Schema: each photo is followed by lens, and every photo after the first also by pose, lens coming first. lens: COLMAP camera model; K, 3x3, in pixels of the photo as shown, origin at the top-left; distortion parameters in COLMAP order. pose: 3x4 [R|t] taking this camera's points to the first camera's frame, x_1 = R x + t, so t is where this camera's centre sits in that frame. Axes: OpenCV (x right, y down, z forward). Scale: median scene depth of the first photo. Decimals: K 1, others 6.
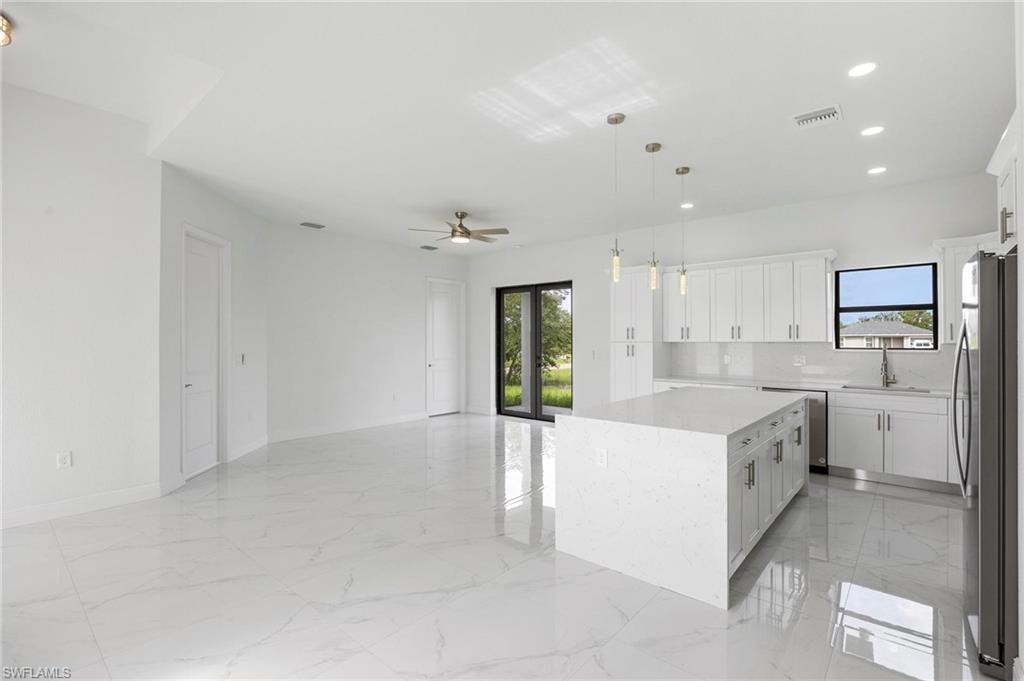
lens RADIAL K [[463.6, 0, 520.7], [0, 463.6, 339.1], [0, 0, 1]] dist [-0.015708, 0.001506]
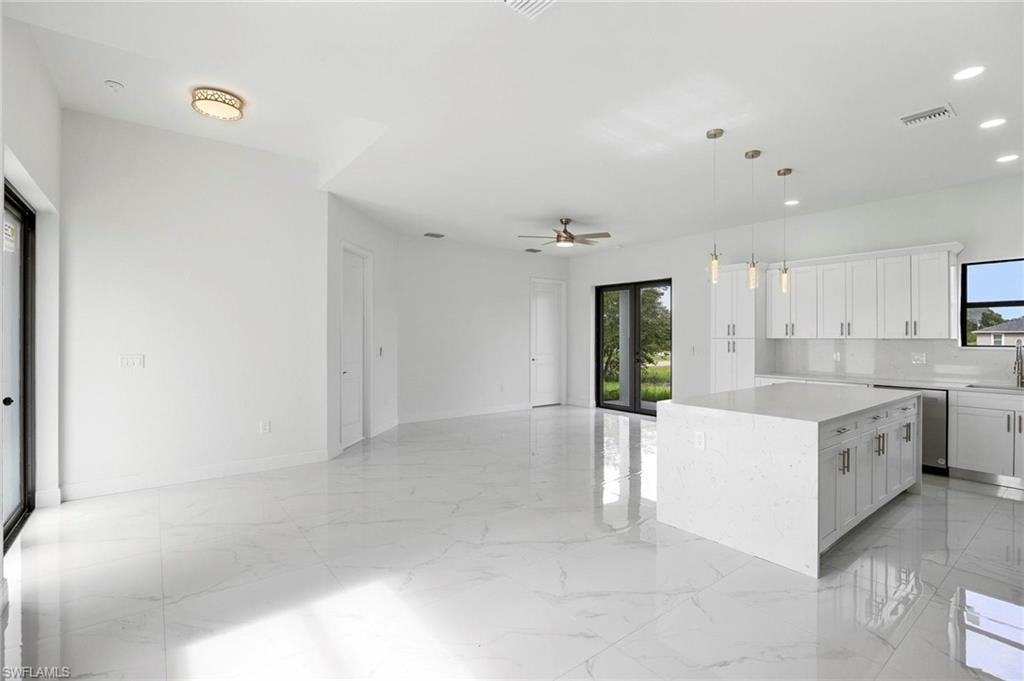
lens RADIAL K [[463.6, 0, 516.8], [0, 463.6, 336.5], [0, 0, 1]] dist [-0.015708, 0.001506]
pose [[0.977931, 0.002463, -0.208915, -0.015786], [-0.001900, 0.999994, 0.002895, -0.000017], [0.208921, -0.002435, 0.977930, -0.116171]]
